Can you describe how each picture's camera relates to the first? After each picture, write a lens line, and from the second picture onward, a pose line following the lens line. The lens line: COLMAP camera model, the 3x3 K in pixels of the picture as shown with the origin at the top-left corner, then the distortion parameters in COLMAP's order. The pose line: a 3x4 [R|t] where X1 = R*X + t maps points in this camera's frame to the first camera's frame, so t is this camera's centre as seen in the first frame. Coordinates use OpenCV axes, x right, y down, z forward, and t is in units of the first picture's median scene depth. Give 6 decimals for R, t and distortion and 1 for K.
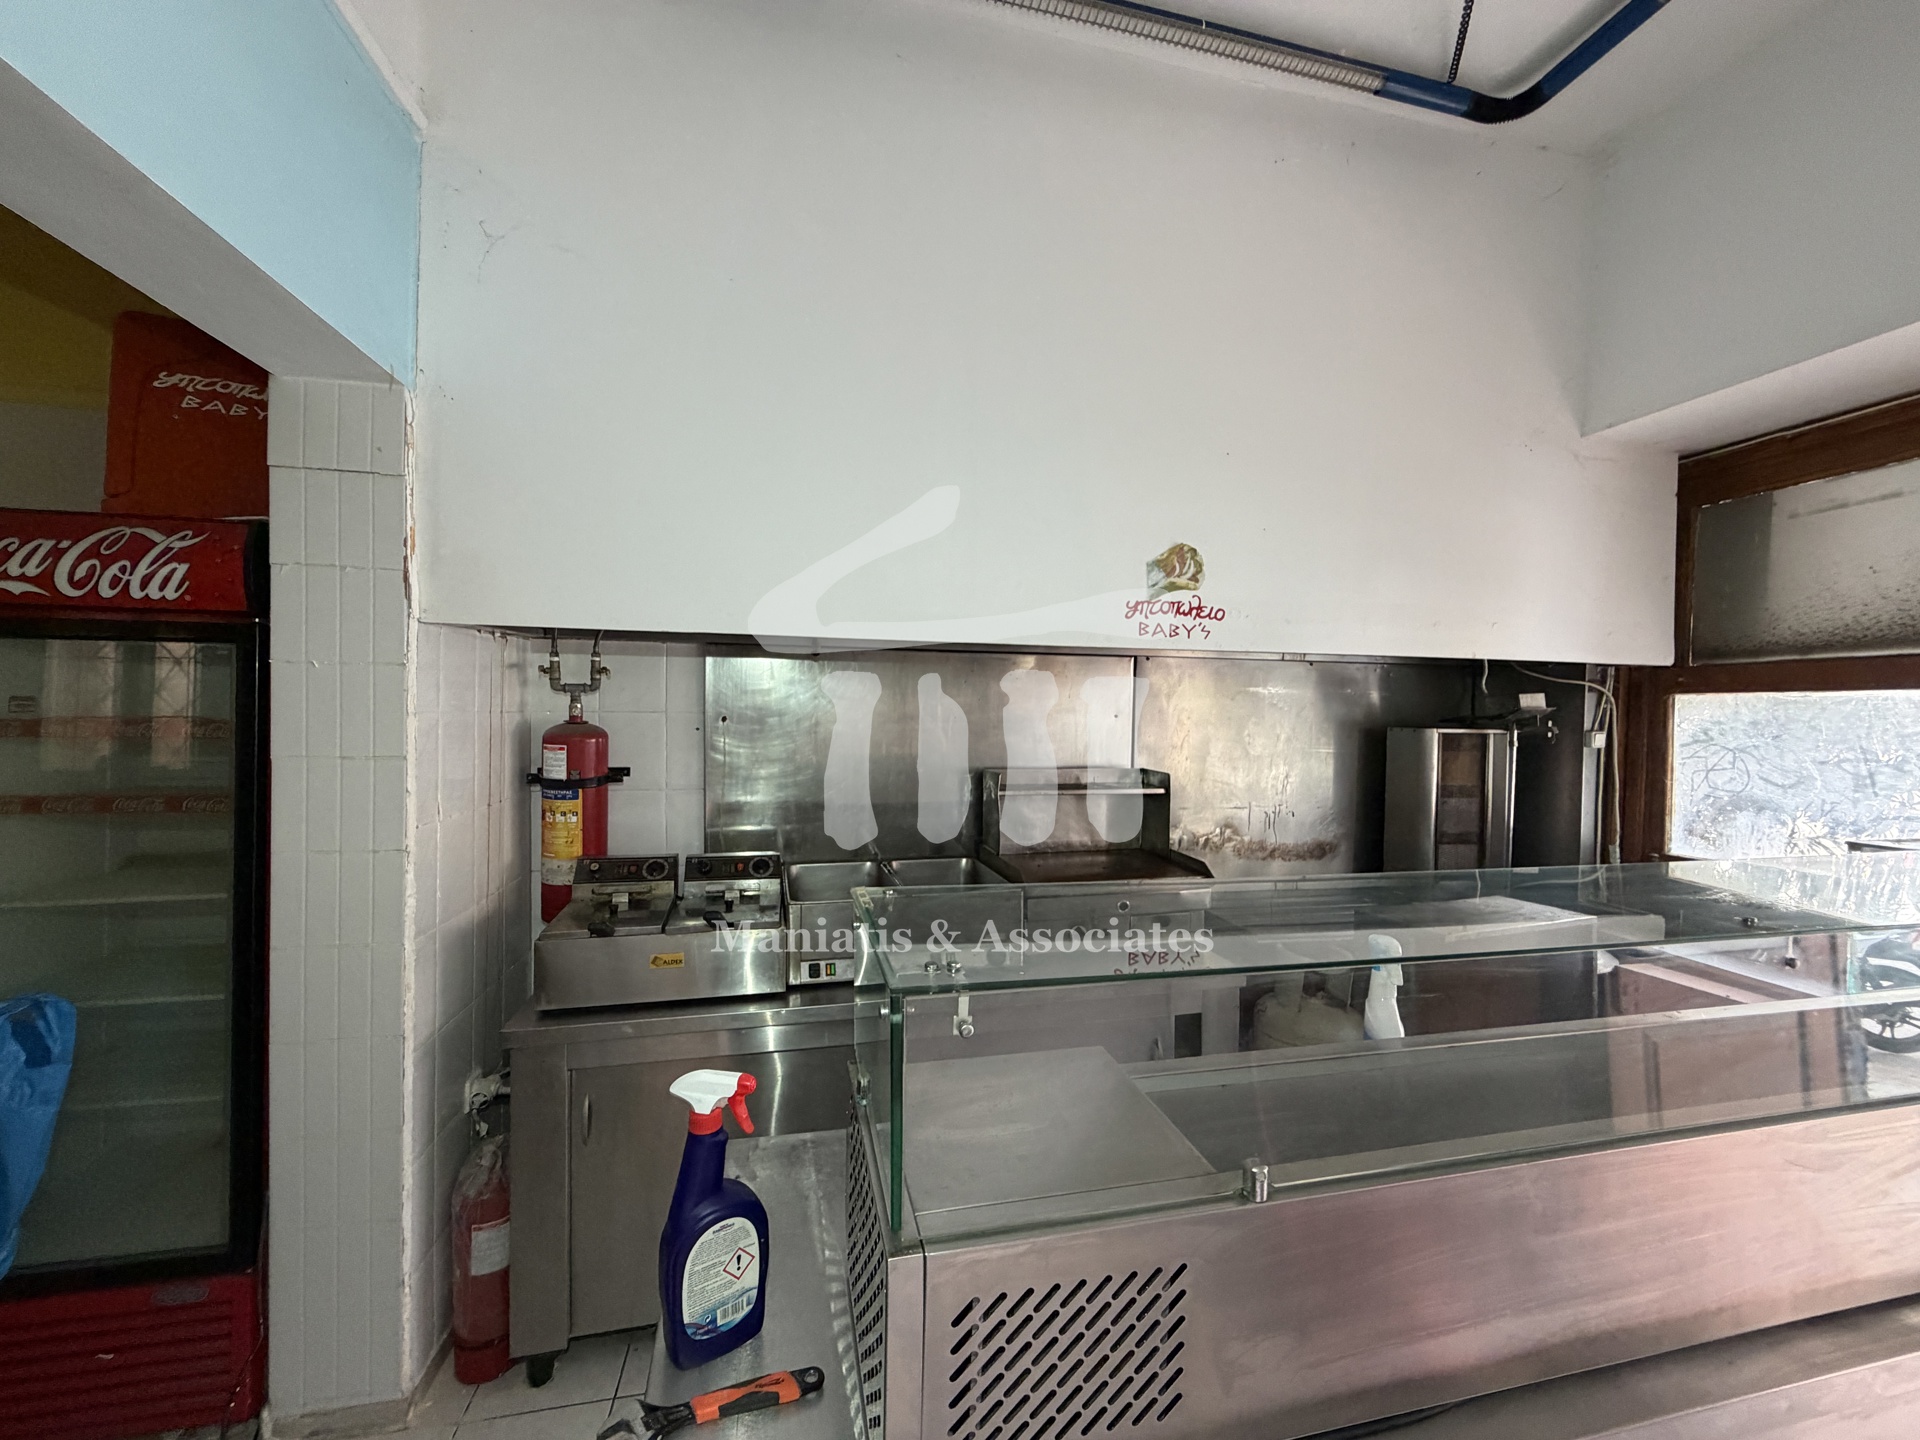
lens RADIAL K [[762.7, 0, 954.2], [0, 762.7, 722.1], [0, 0, 1]] dist [0.000674, -0.000493]
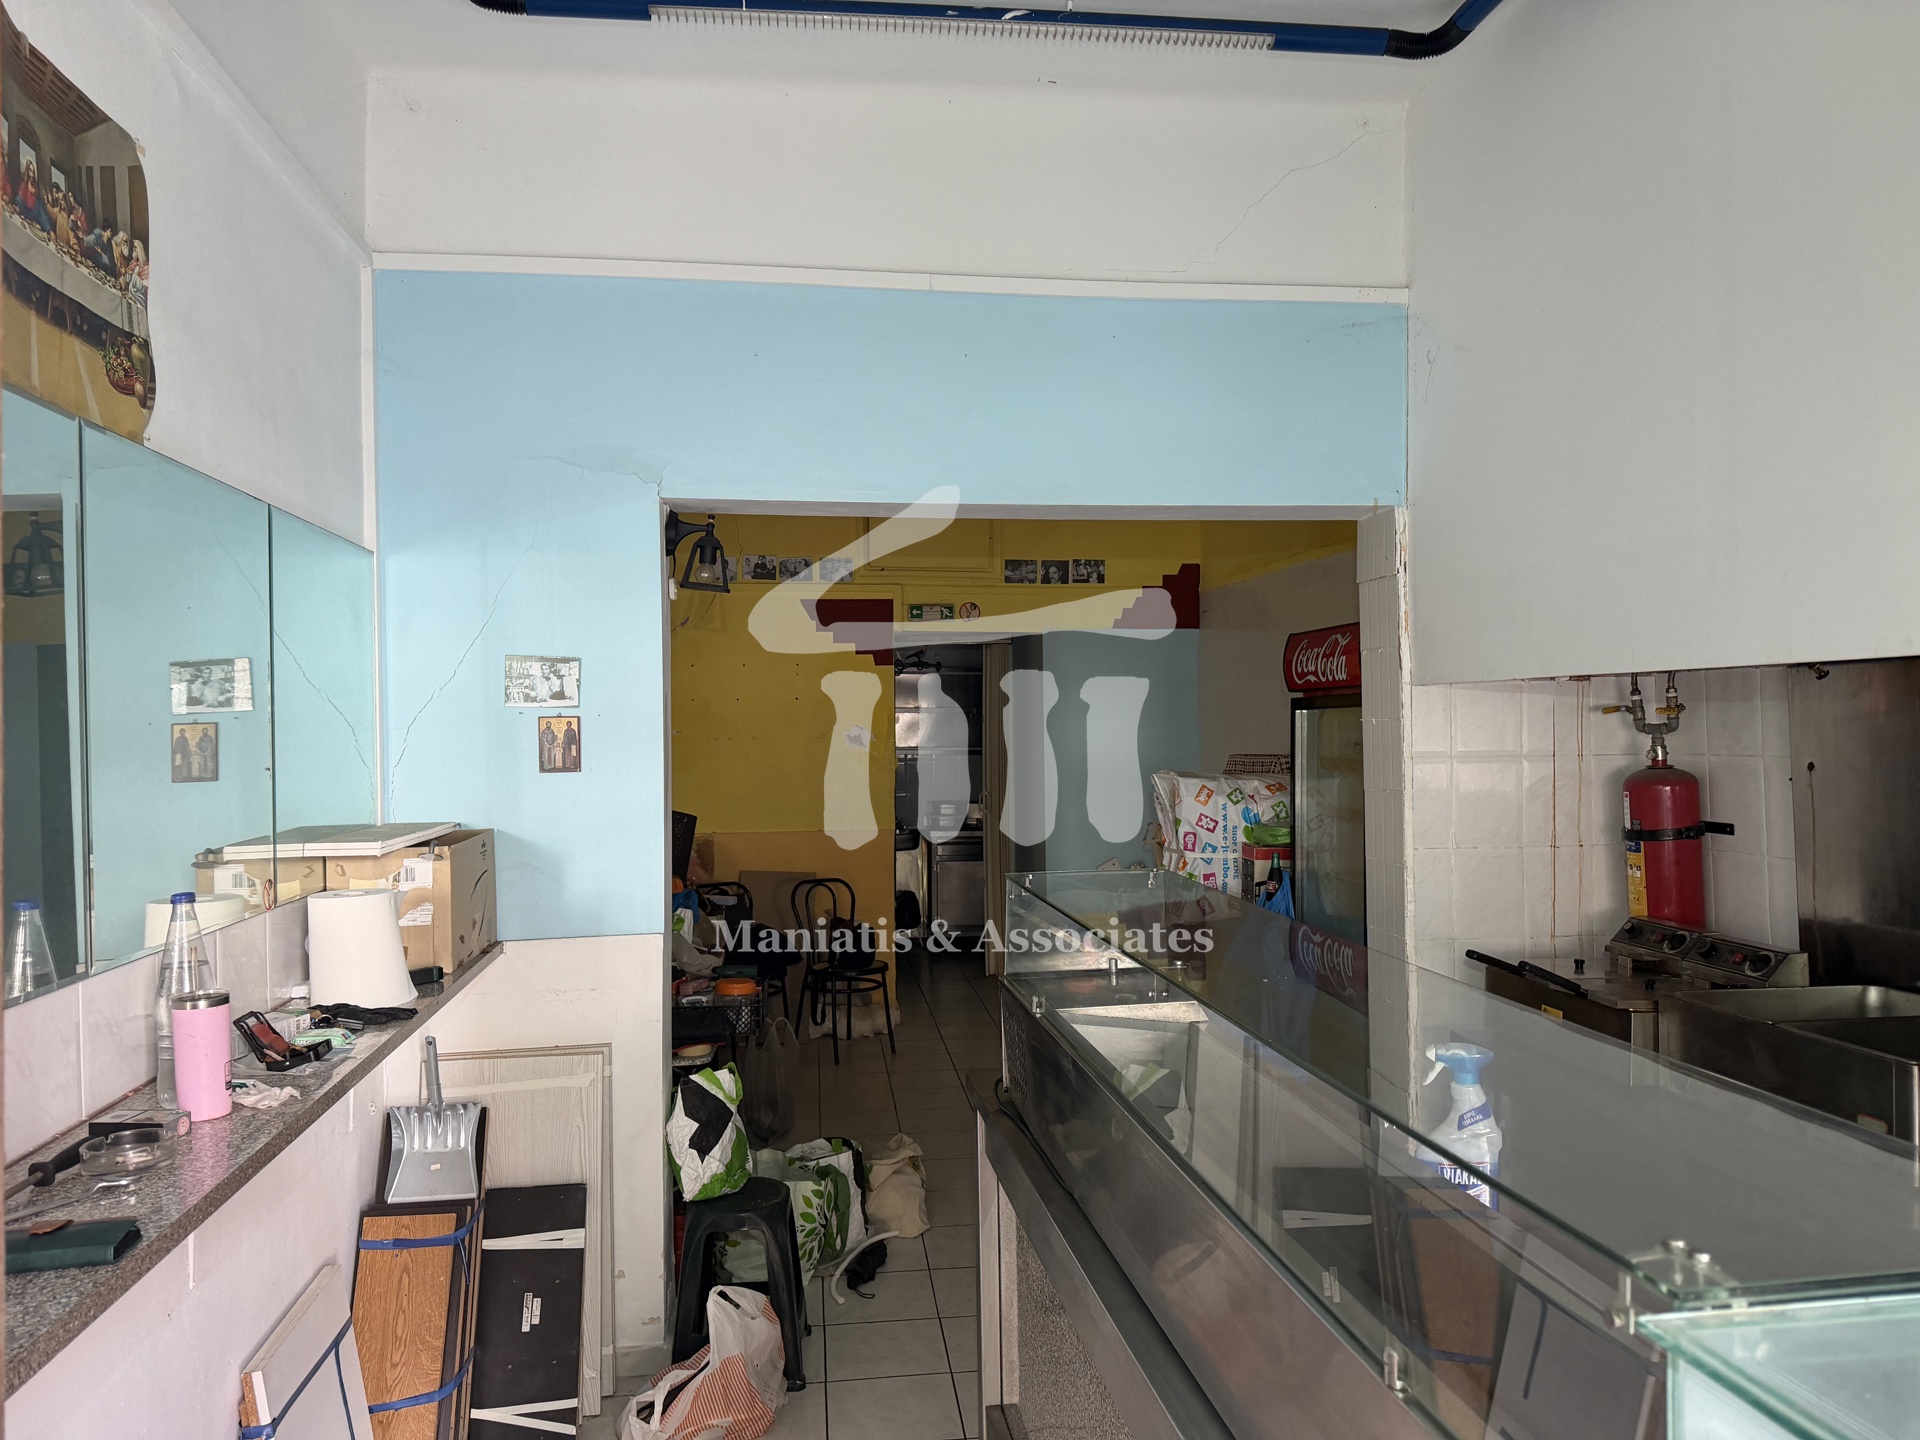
lens RADIAL K [[1340.0, 0, 949.1], [0, 1340.0, 720.9], [0, 0, 1]] dist [0.100285, -0.140047]
pose [[-0.091271, -0.014295, -0.995723, 1.272925], [-0.004727, 0.999892, -0.013922, -0.029596], [0.995815, 0.003436, -0.091329, 0.355163]]
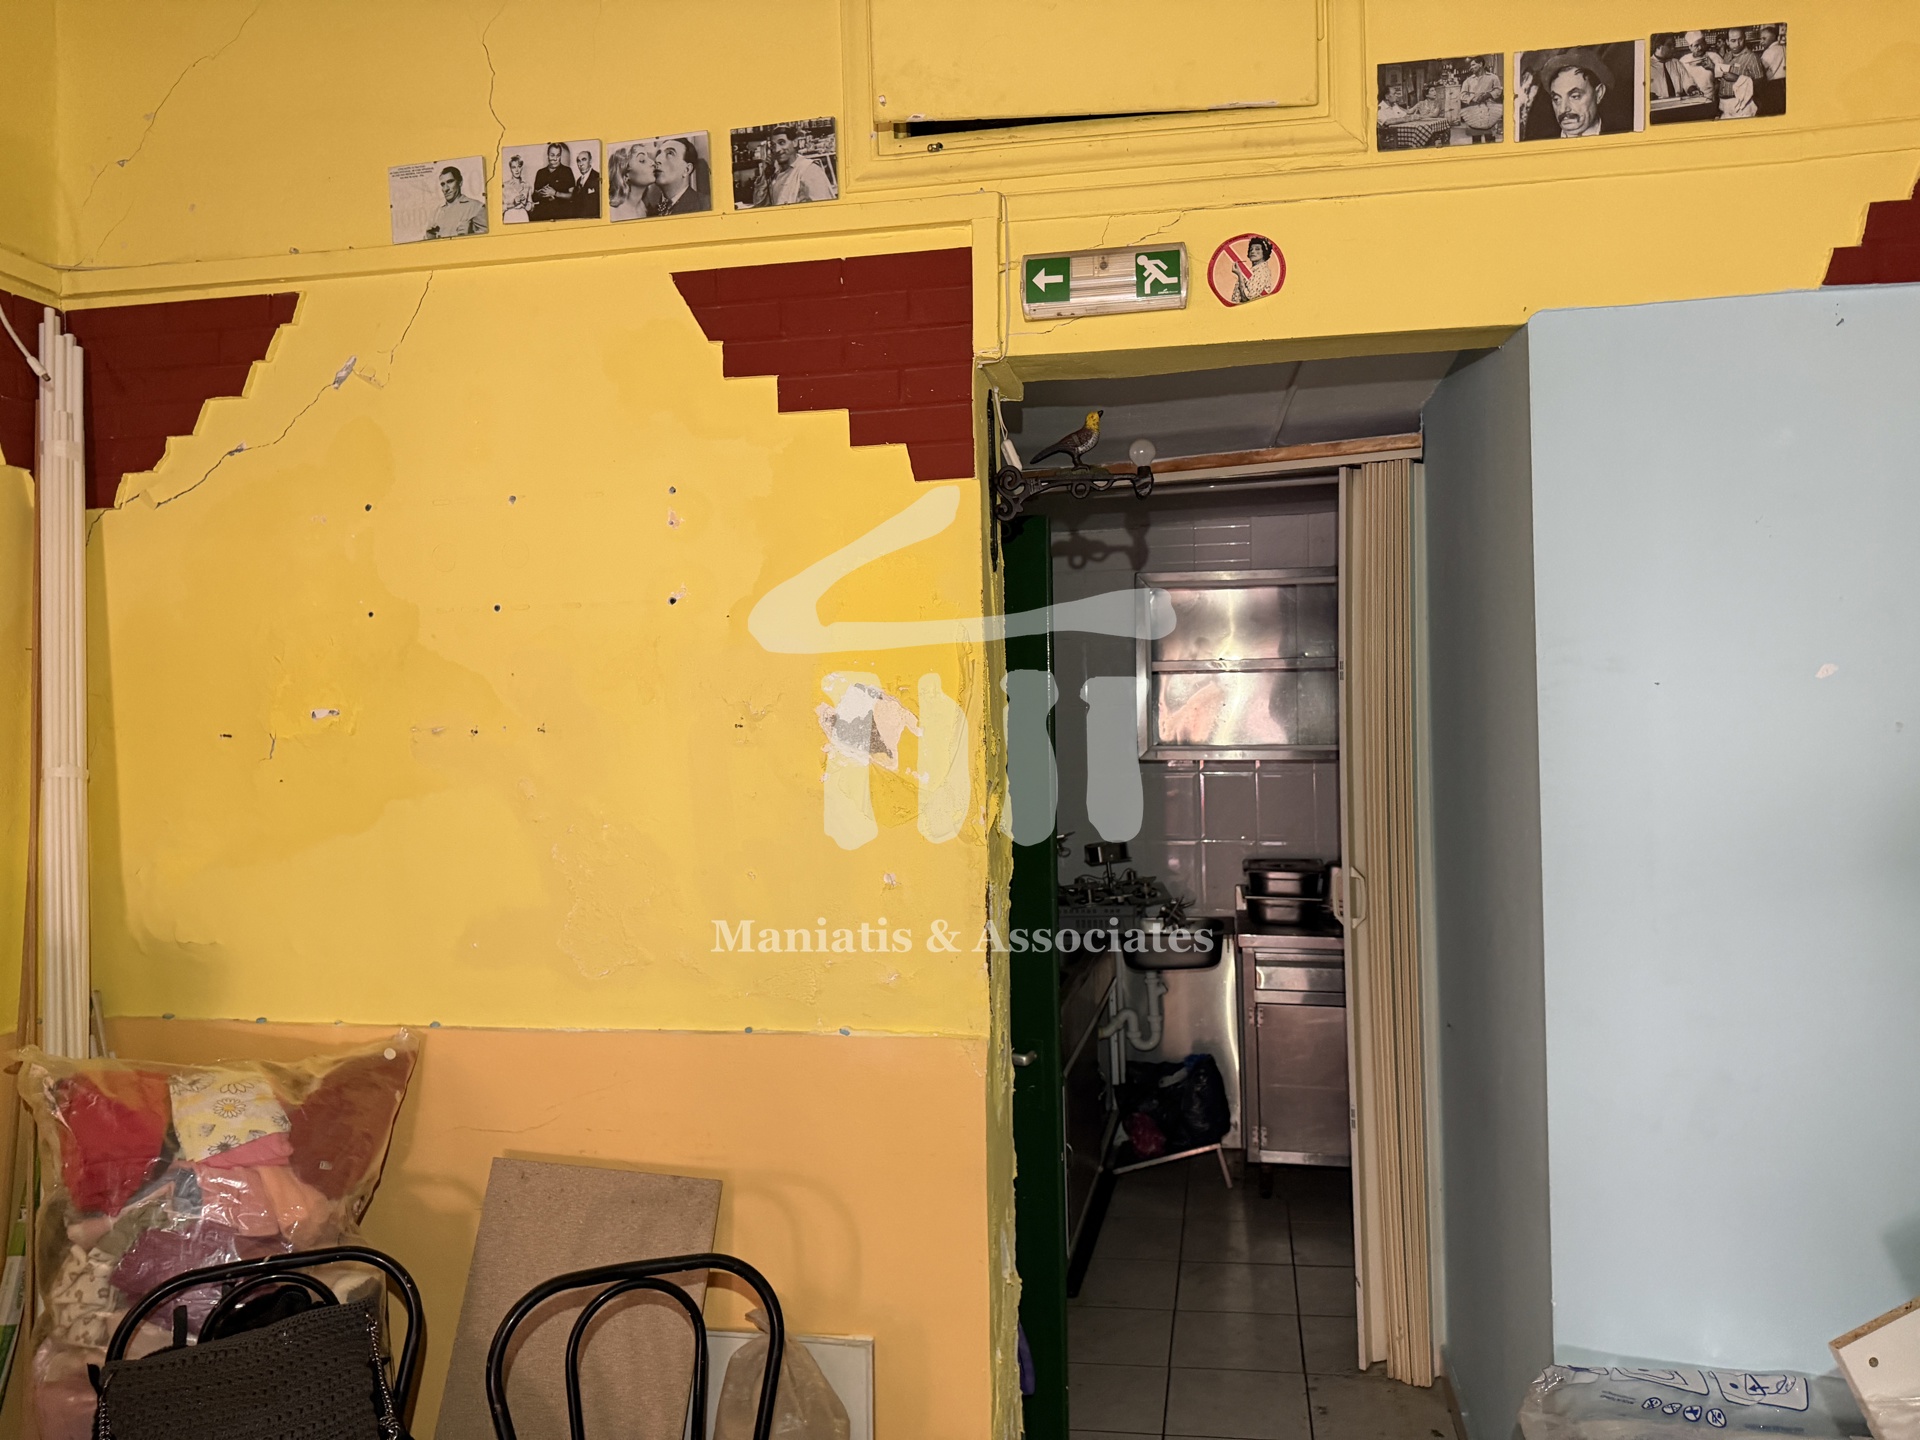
lens RADIAL K [[1361.8, 0, 972.2], [0, 1361.8, 718.9], [0, 0, 1]] dist [0.030807, -0.034448]
pose [[-0.375522, -0.003537, -0.926807, -1.264751], [0.003995, 0.999977, -0.005435, -0.032273], [0.926805, -0.005743, -0.375499, 0.273445]]
